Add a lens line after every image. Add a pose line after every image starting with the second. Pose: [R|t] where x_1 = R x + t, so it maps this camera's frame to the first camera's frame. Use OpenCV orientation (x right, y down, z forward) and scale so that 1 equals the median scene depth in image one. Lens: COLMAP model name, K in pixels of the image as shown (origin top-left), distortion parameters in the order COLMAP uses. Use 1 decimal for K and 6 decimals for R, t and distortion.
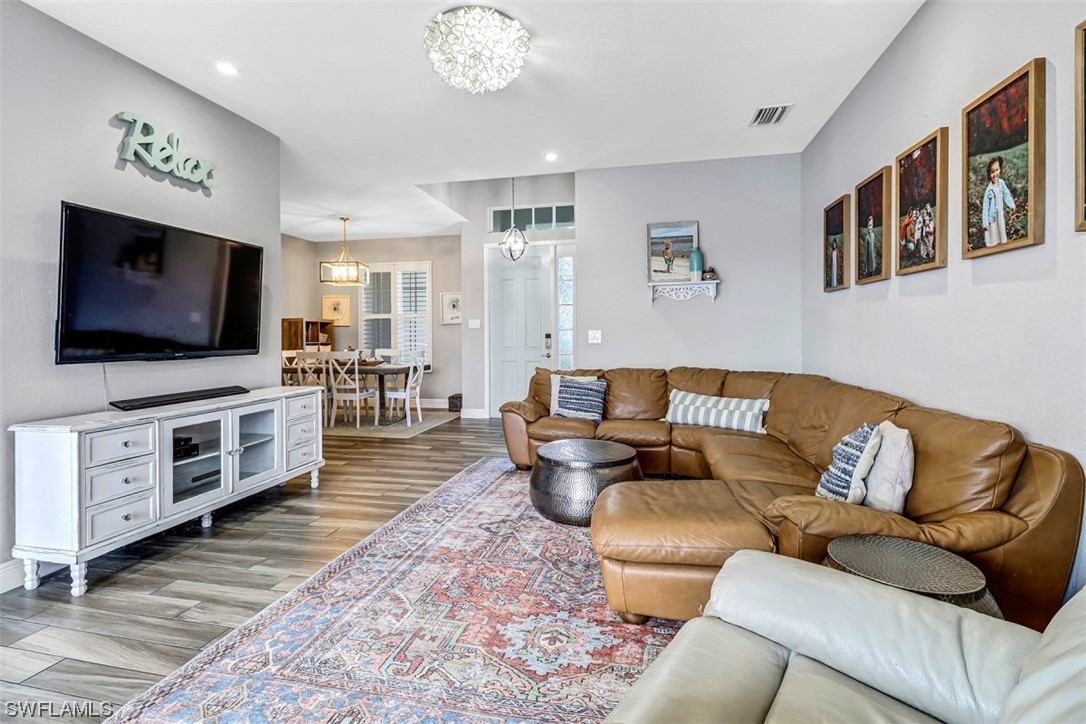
lens RADIAL K [[519.9, 0, 526.4], [0, 519.9, 343.5], [0, 0, 1]] dist [0.035601, -0.024238]
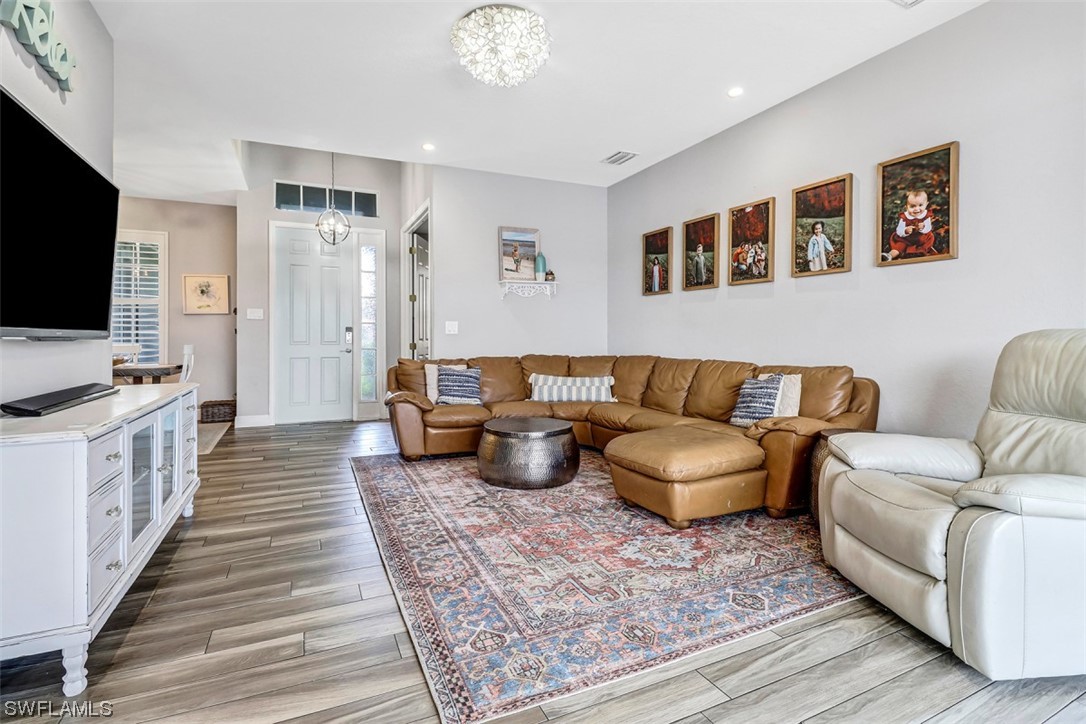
lens RADIAL K [[529.8, 0, 534.6], [0, 529.8, 346.0], [0, 0, 1]] dist [0.004697, 0.000269]
pose [[0.788091, -0.003328, 0.615550, -0.664552], [0.006664, 0.999973, -0.003125, 0.047594], [-0.615523, 0.006565, 0.788092, 0.115943]]
